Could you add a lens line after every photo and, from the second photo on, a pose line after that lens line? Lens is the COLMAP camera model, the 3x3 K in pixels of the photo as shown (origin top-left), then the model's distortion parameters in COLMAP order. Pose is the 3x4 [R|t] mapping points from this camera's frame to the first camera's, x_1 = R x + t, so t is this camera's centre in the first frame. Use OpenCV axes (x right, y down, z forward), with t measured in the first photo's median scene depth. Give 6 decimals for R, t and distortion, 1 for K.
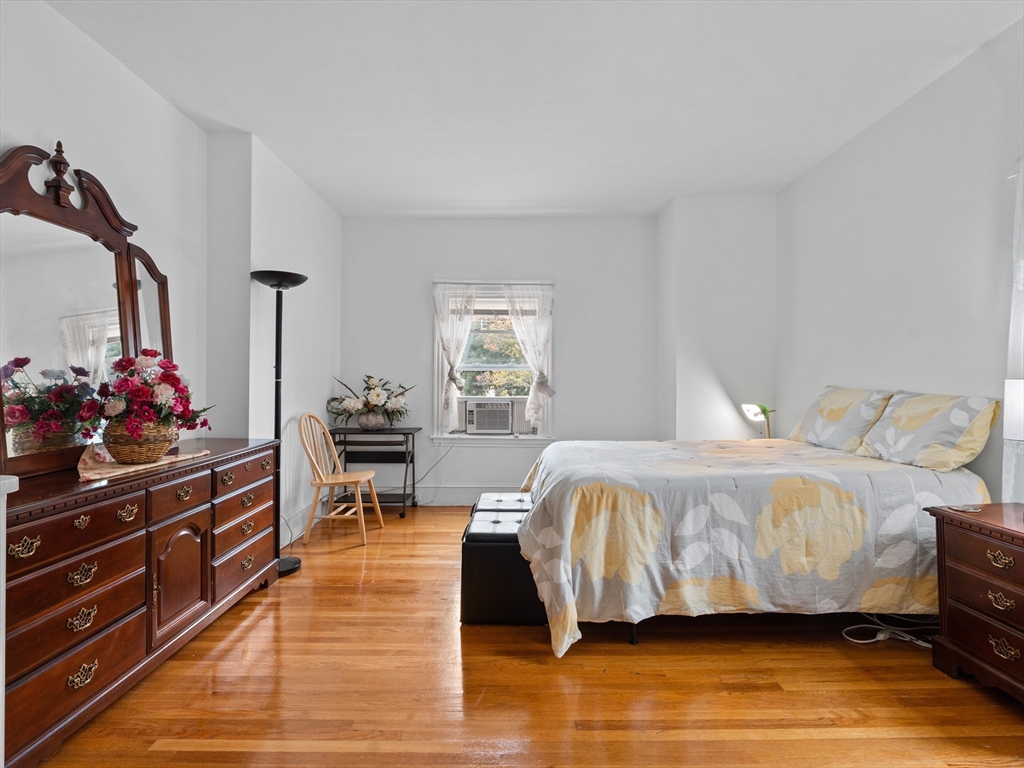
lens RADIAL K [[512.8, 0, 512.0], [0, 512.8, 384.0], [0, 0, 1]] dist [-0.016556, 0.017399]
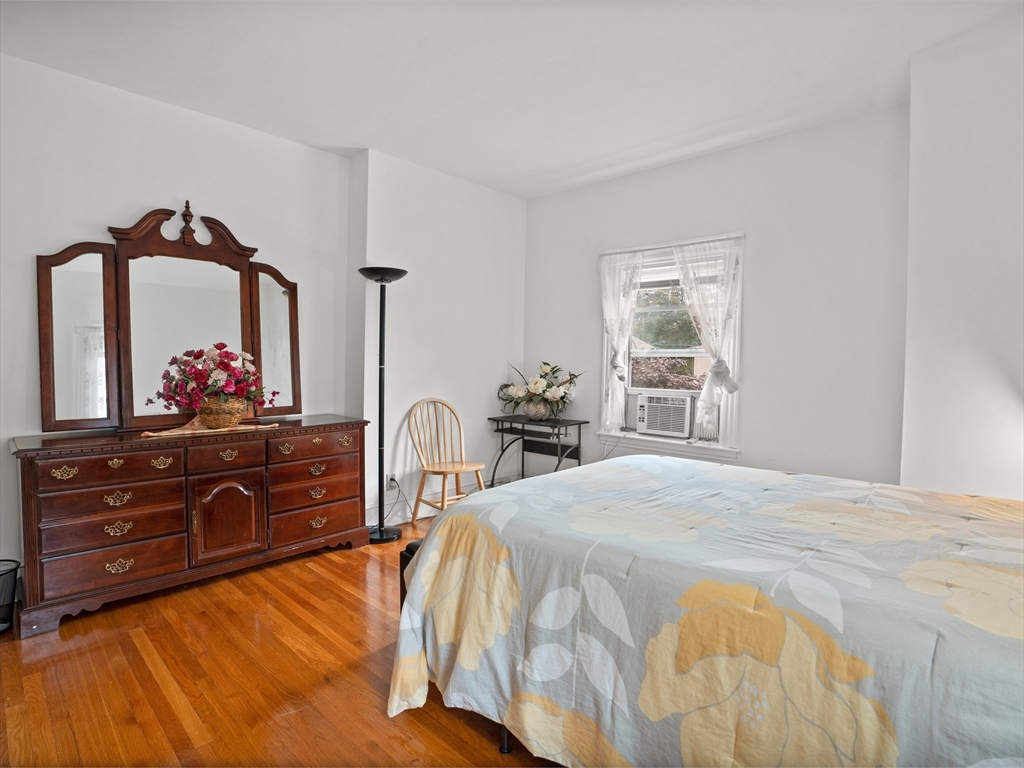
lens RADIAL K [[526.2, 0, 507.4], [0, 526.2, 379.4], [0, 0, 1]] dist [-0.056036, 0.020863]
pose [[0.734238, 0.029124, -0.678267, 0.720619], [-0.015081, 0.999533, 0.026593, -0.020034], [0.678725, -0.009297, 0.734334, 0.505785]]
